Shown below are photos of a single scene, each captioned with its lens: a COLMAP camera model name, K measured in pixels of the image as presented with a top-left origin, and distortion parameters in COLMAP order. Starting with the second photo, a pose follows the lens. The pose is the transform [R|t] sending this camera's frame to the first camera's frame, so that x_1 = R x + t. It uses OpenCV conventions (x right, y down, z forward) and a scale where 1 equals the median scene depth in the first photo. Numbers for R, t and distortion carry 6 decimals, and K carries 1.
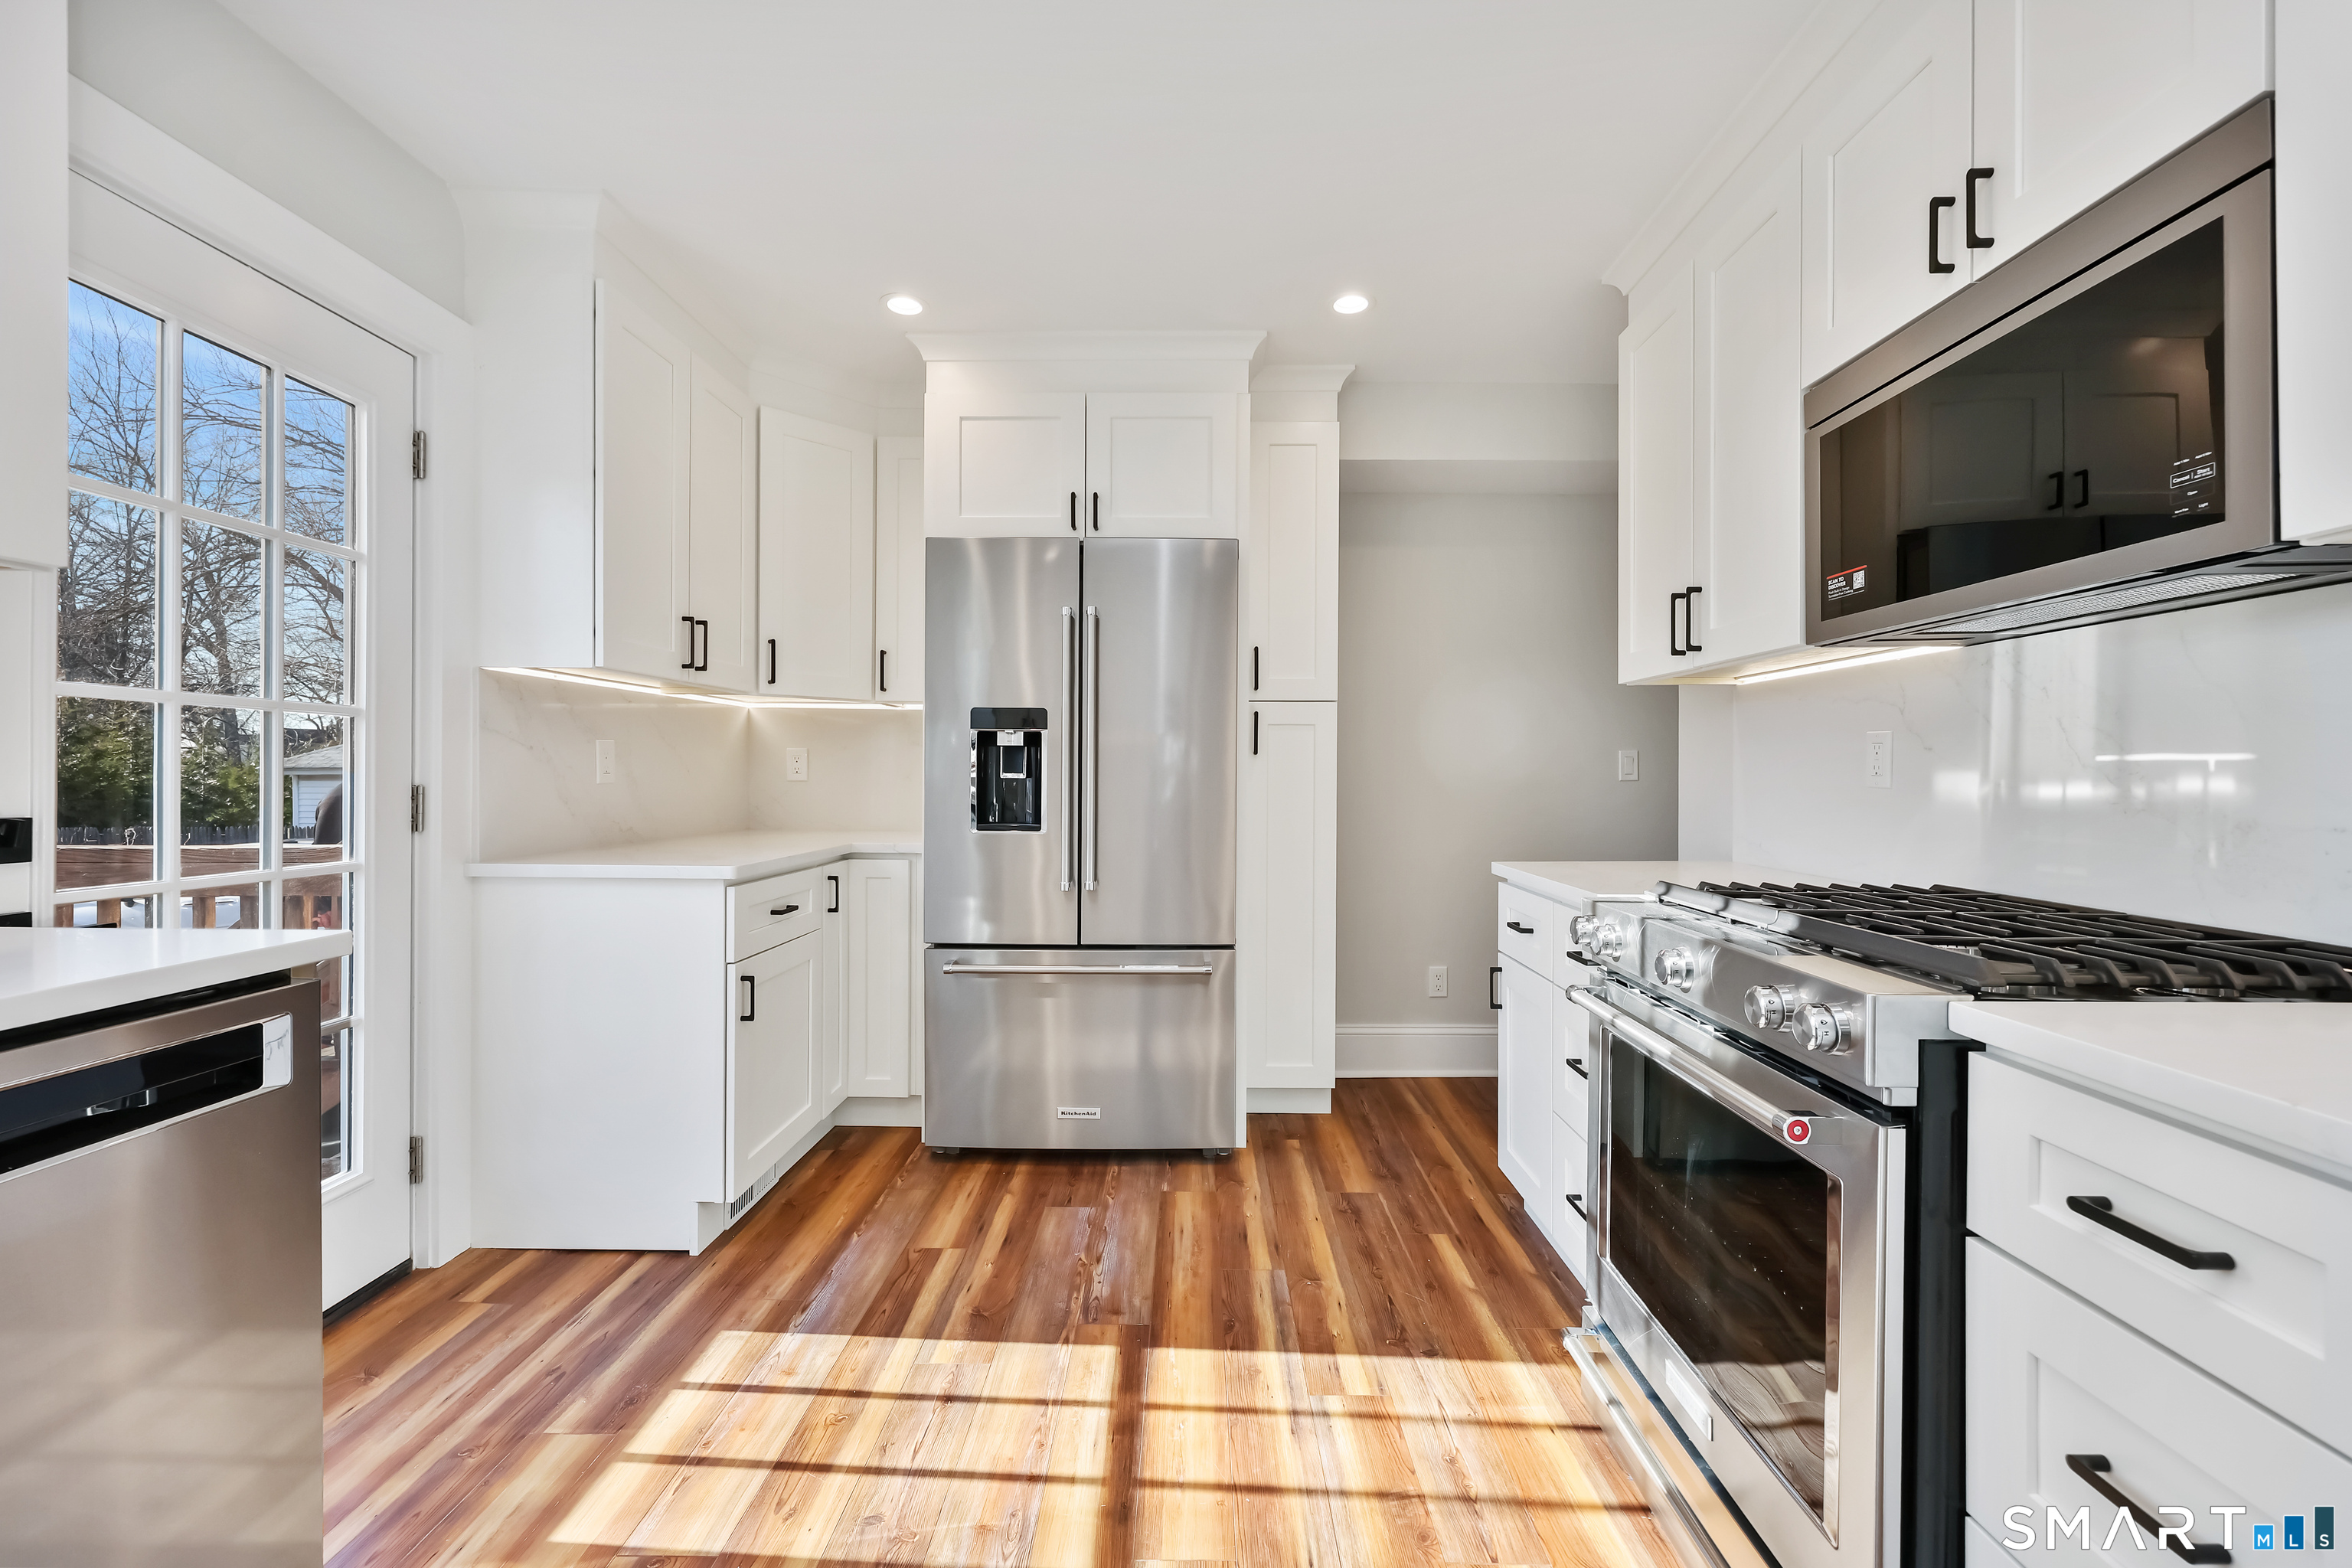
lens RADIAL K [[950.7, 0, 1181.5], [0, 950.7, 778.9], [0, 0, 1]] dist [-0.001183, -0.000415]
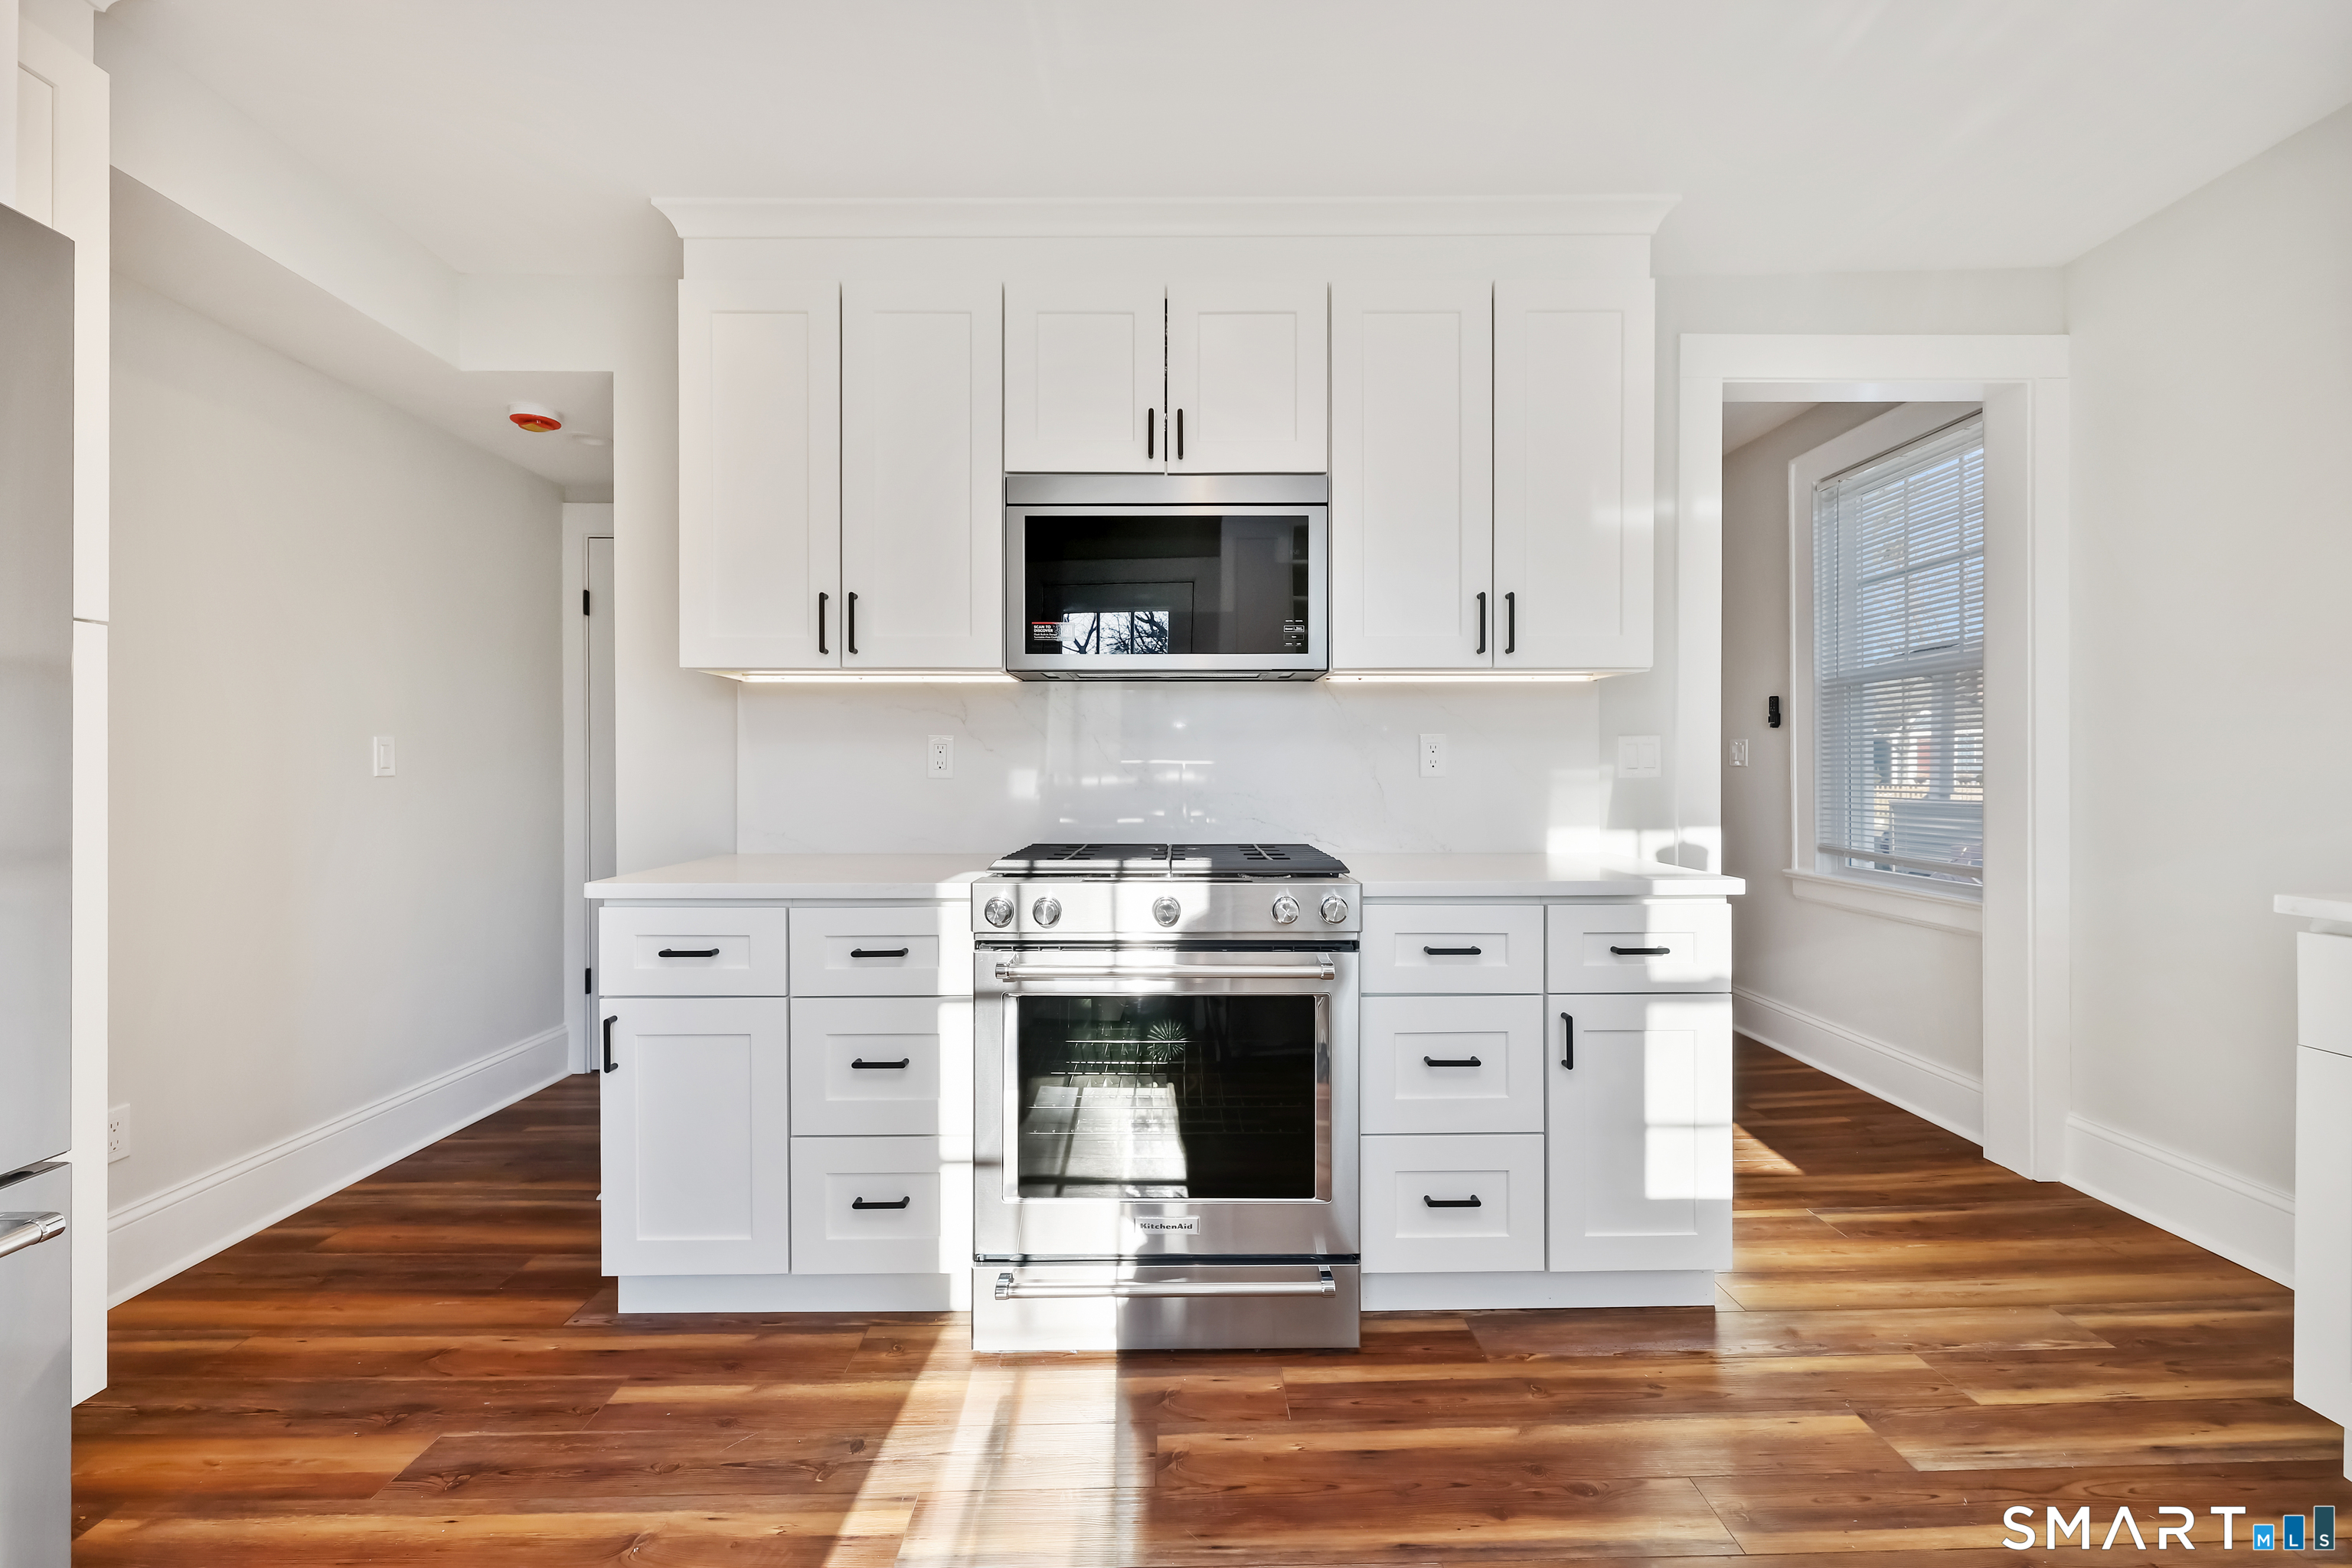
lens RADIAL K [[945.3, 0, 1183.2], [0, 945.3, 777.0], [0, 0, 1]] dist [-0.000756, 0.000319]
pose [[-0.029884, -0.005962, 0.999536, -0.487136], [0.006119, 0.999962, 0.006148, 0.000293], [-0.999535, 0.006300, -0.029846, 0.600657]]
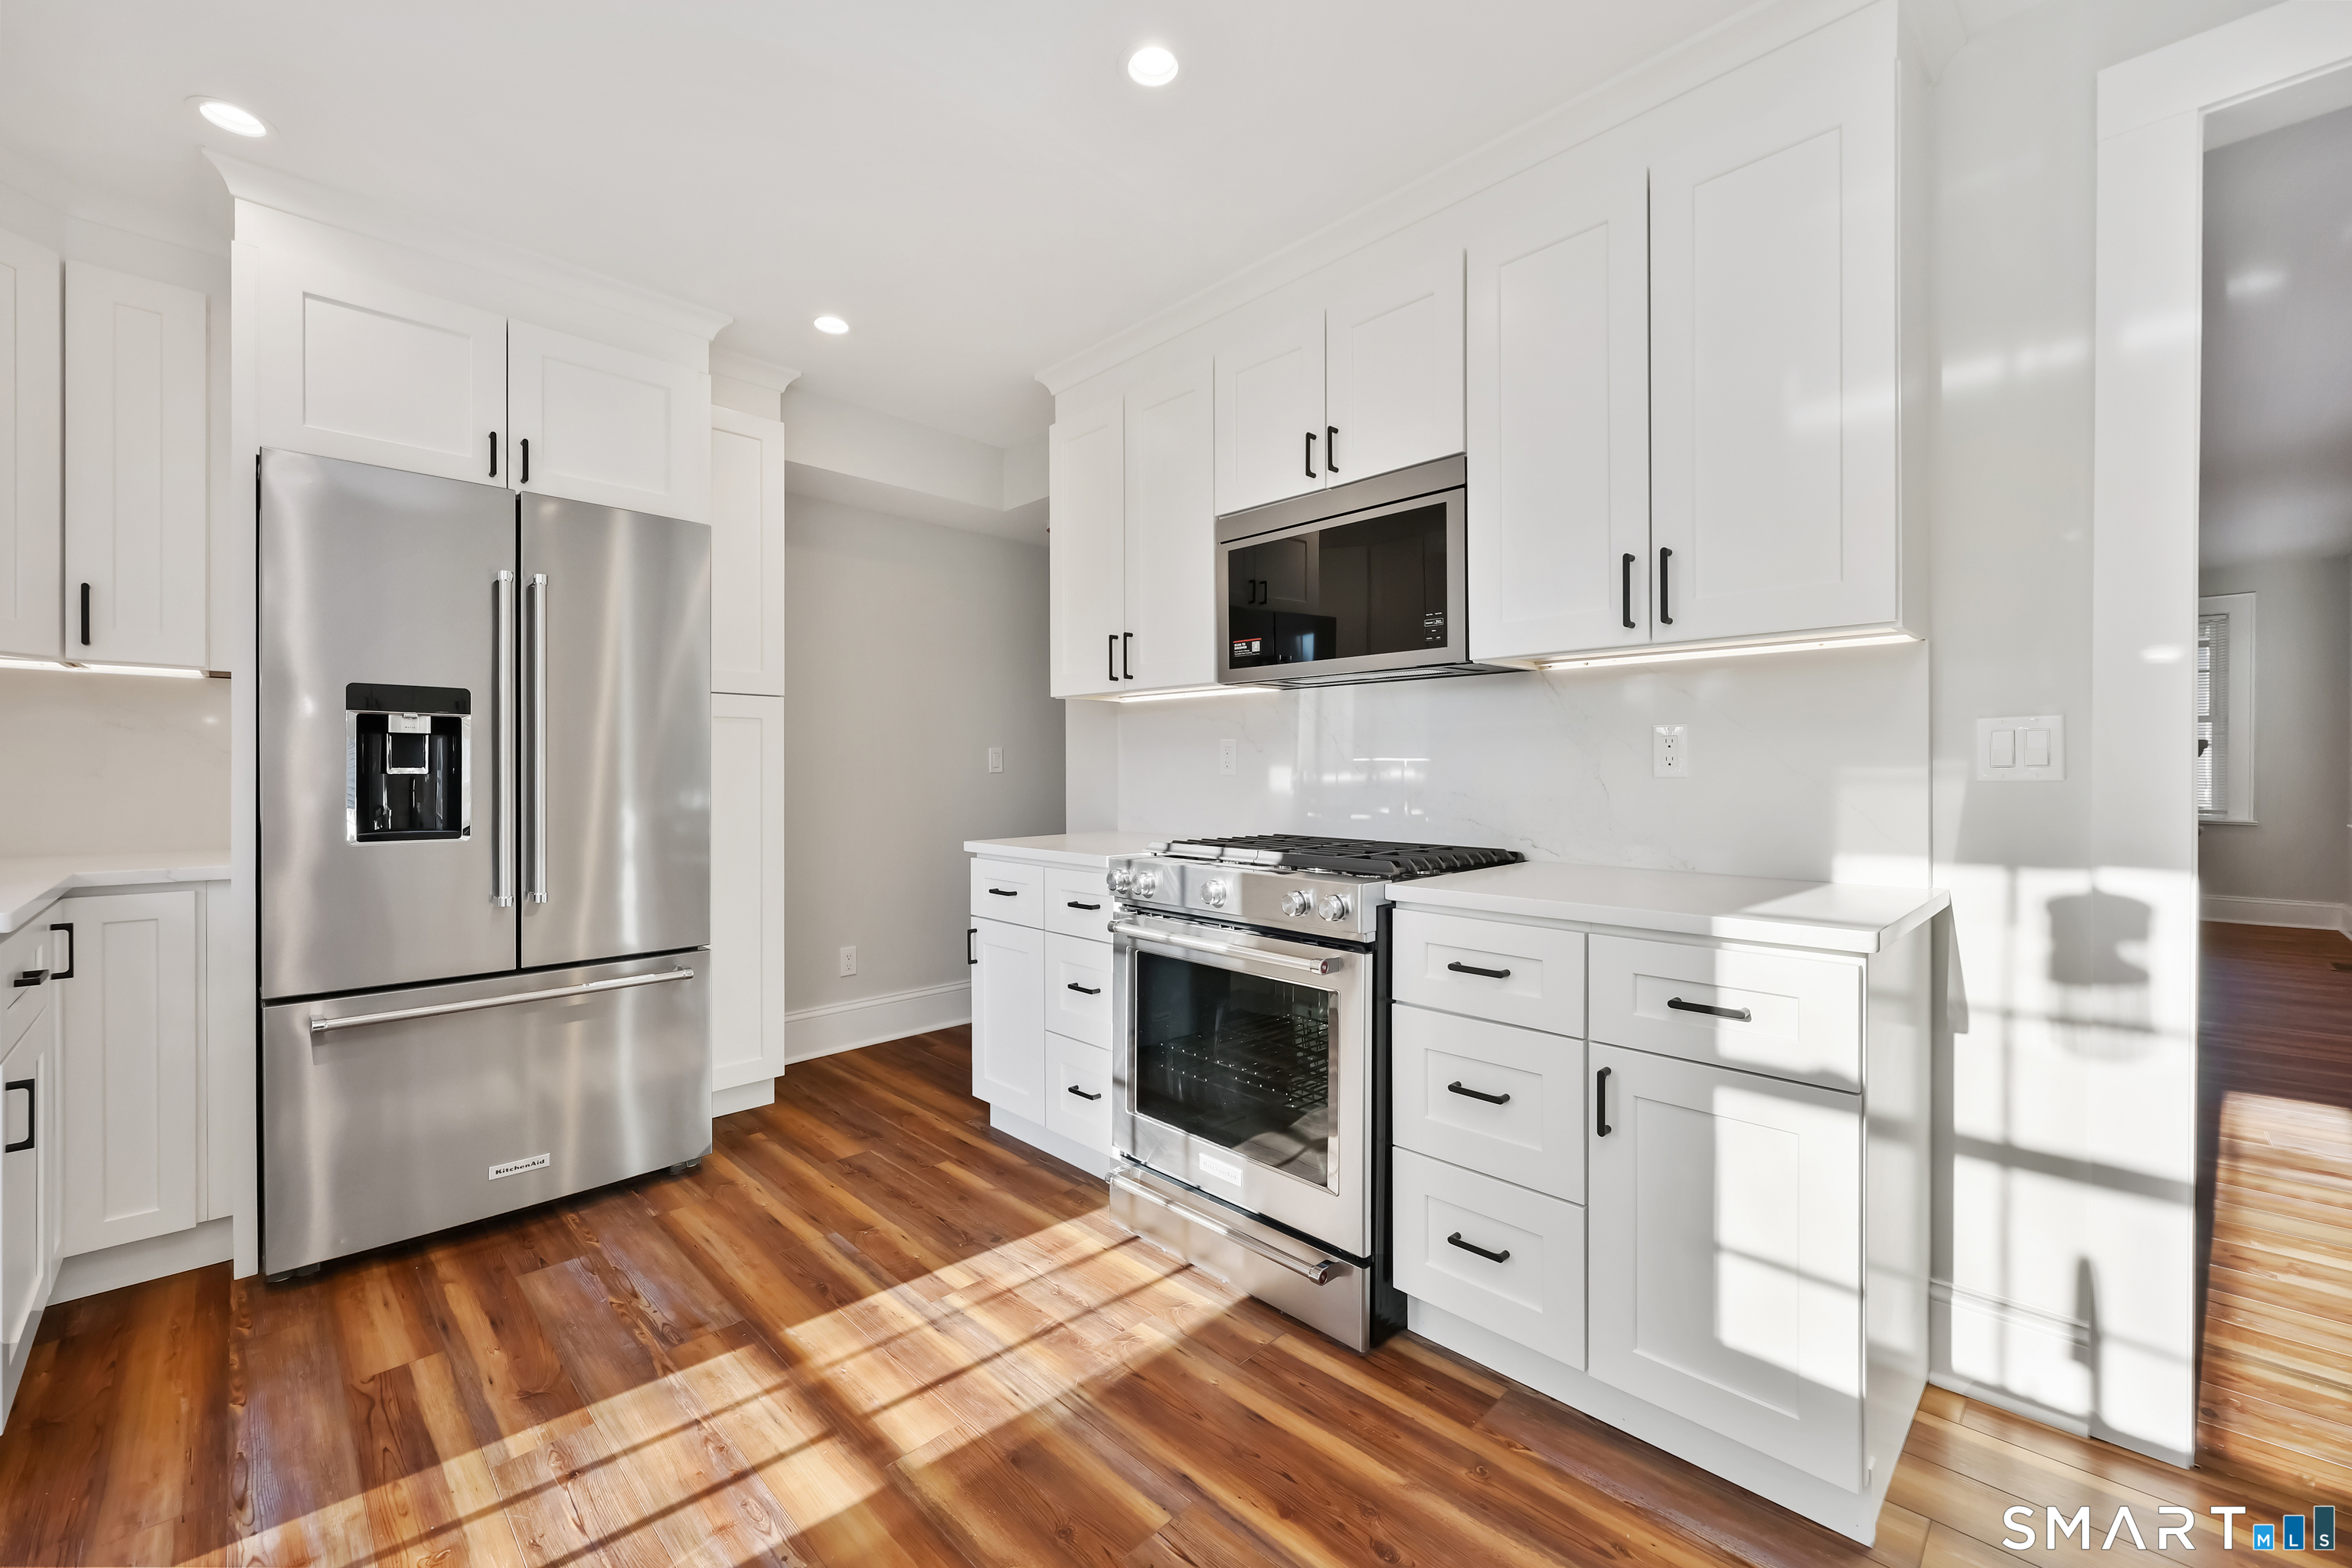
lens RADIAL K [[945.3, 0, 1183.2], [0, 945.3, 777.0], [0, 0, 1]] dist [-0.000756, 0.000319]
pose [[0.696400, -0.009388, 0.717592, -0.363046], [0.005729, 0.999955, 0.007522, -0.000730], [-0.717631, -0.001127, 0.696423, -0.019466]]
